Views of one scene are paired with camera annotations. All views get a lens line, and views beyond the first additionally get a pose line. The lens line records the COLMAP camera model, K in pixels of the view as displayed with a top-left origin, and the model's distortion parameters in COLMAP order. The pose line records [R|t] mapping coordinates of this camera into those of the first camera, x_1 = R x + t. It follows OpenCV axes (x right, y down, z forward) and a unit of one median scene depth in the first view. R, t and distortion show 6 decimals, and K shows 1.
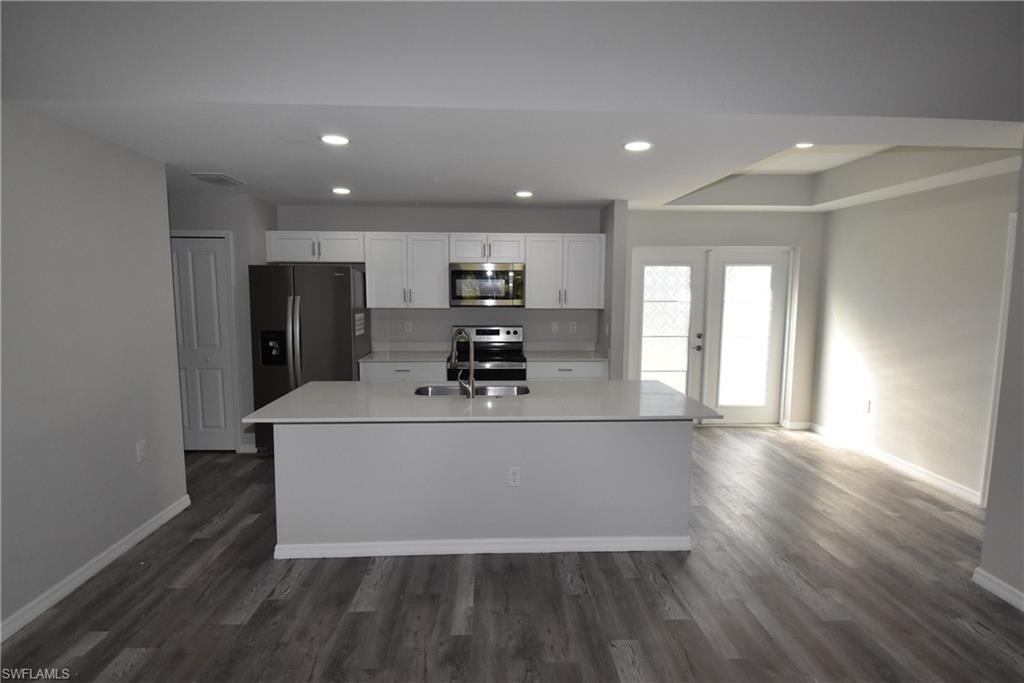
lens RADIAL K [[525.8, 0, 512.2], [0, 525.8, 339.5], [0, 0, 1]] dist [-0.014124, 0.000055]
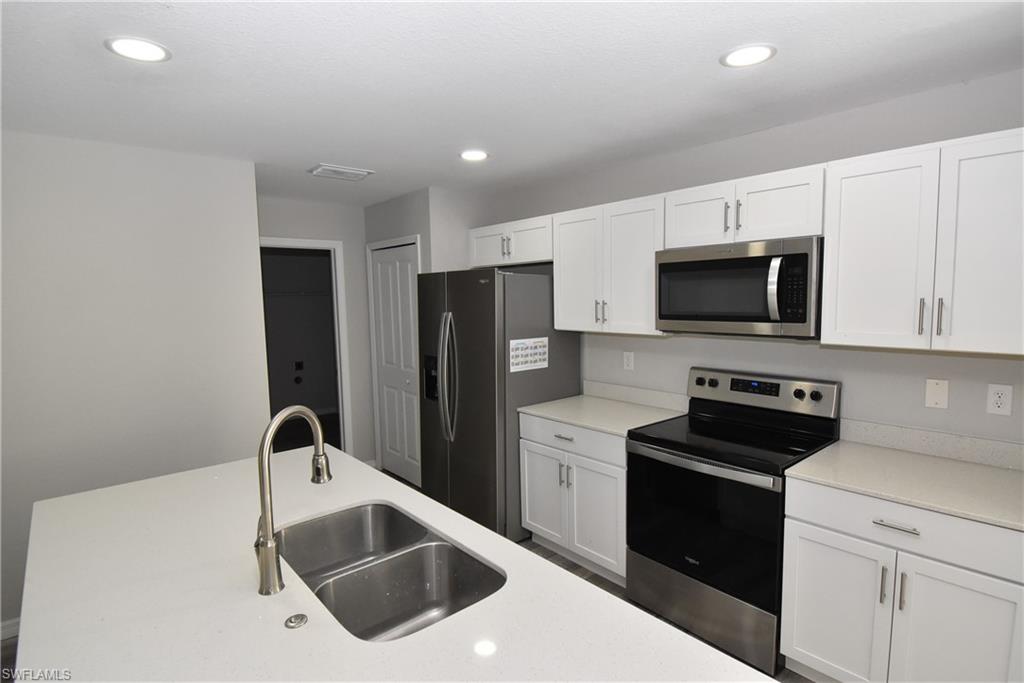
lens RADIAL K [[525.8, 0, 511.2], [0, 525.8, 349.3], [0, 0, 1]] dist [-0.014124, 0.000055]
pose [[0.603166, 0.060774, -0.795297, 0.215476], [-0.066015, 0.997476, 0.026157, -0.050888], [0.794879, 0.036724, 0.605656, 0.570607]]
